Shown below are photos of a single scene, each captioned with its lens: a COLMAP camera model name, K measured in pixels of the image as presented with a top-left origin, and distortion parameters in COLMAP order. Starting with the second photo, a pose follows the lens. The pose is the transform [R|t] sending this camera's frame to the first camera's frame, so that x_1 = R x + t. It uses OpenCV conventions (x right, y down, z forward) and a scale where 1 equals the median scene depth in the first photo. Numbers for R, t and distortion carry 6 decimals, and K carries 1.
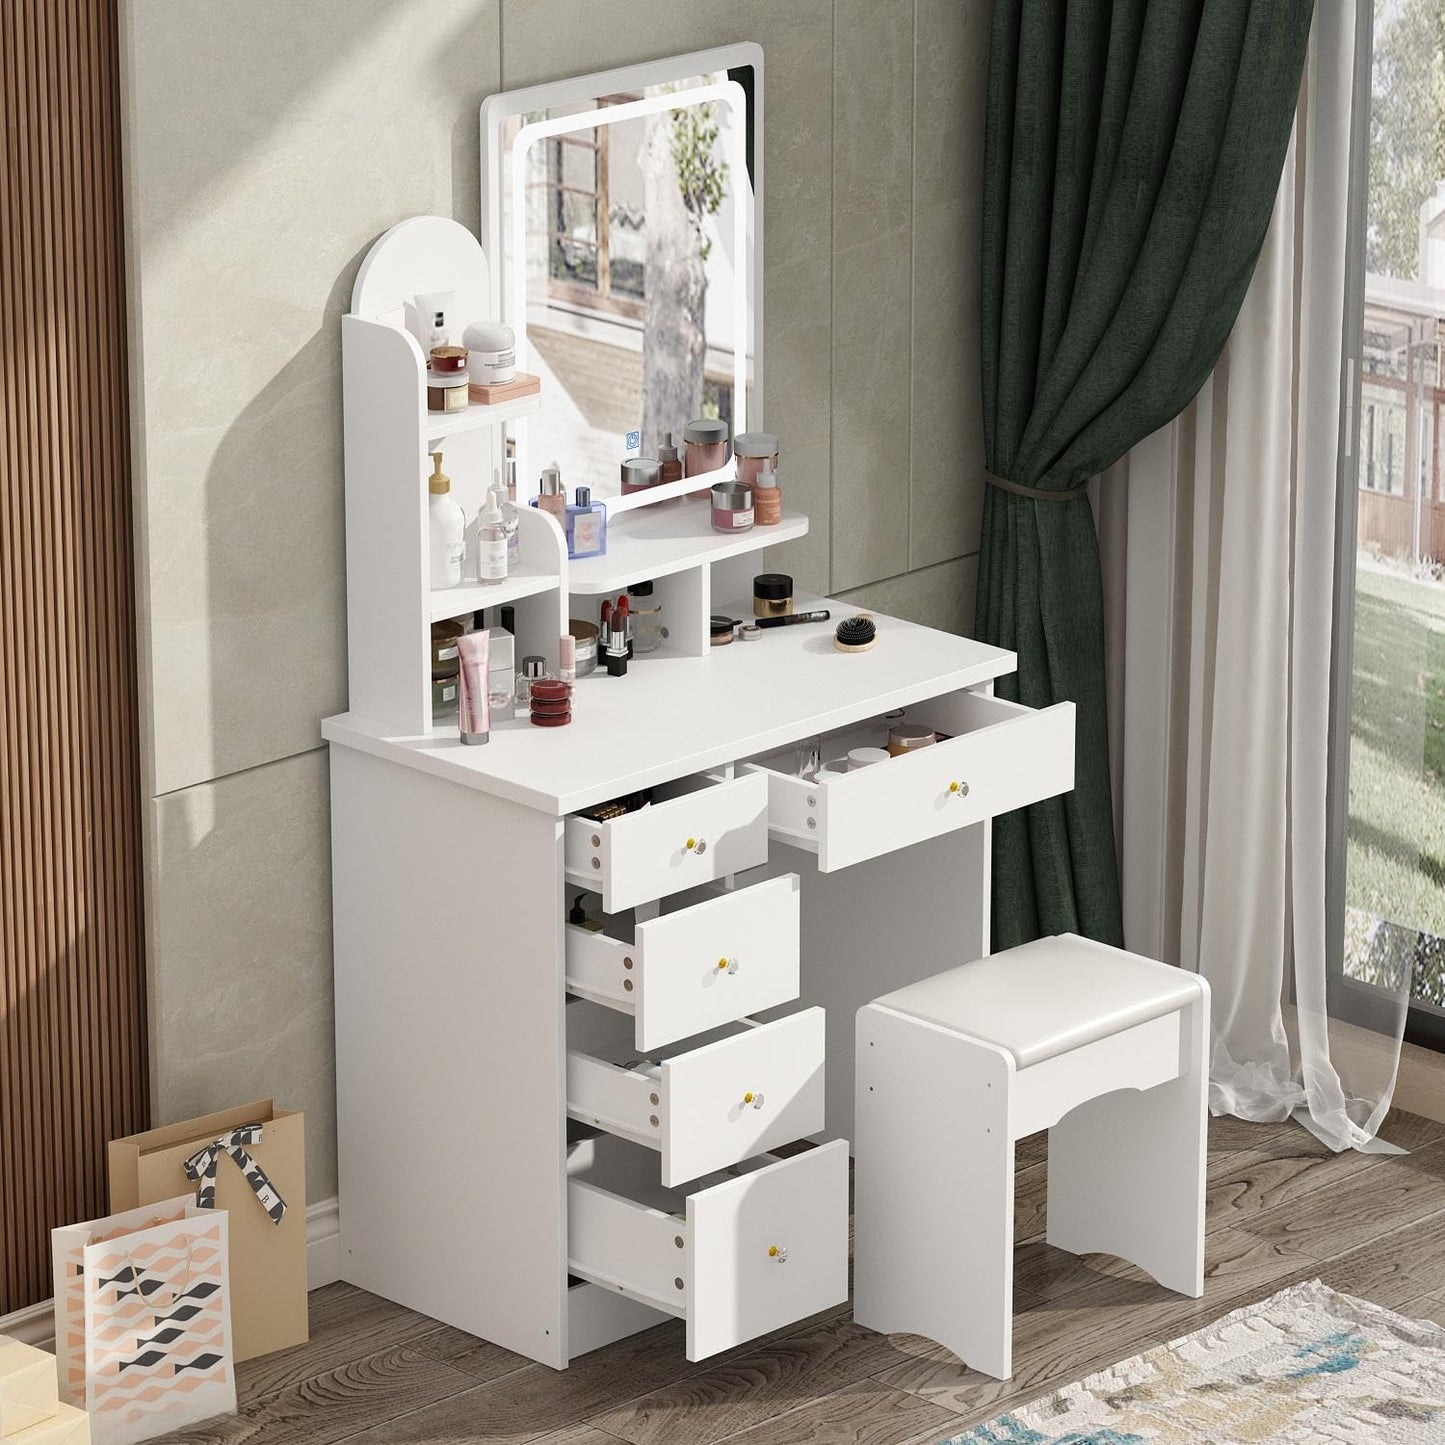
lens RADIAL K [[6376.4, 0, 722.5], [0, 6376.4, 722.5], [0, 0, 1]] dist [-0.001611, -0.366526]
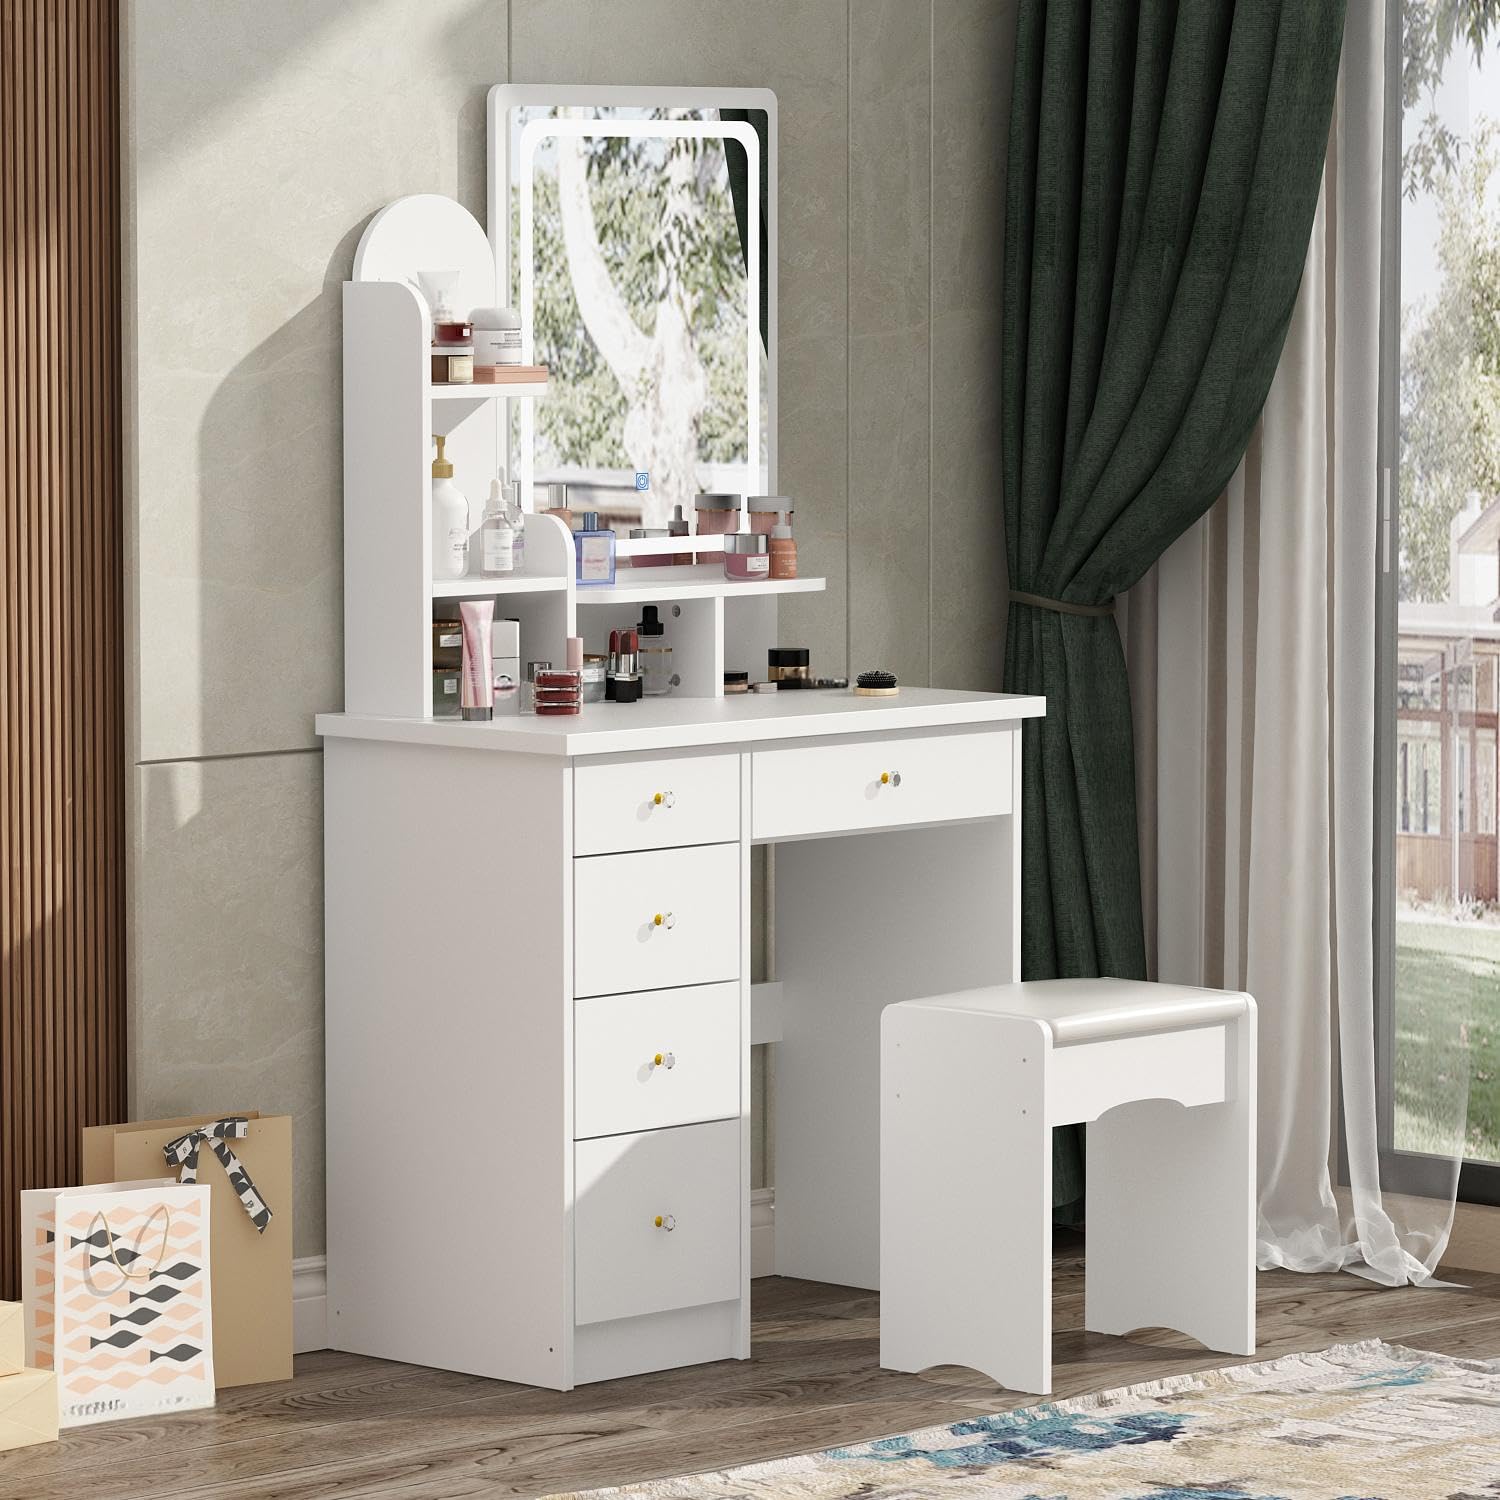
lens RADIAL K [[6619.1, 0, 750.0], [0, 6619.1, 750.0], [0, 0, 1]] dist [-0.001611, -0.366526]
pose [[0.999963, -0.000738, 0.008615, -0.006509], [0.002703, 0.973103, -0.230355, 0.224286], [-0.008213, 0.230370, 0.973068, 0.040314]]
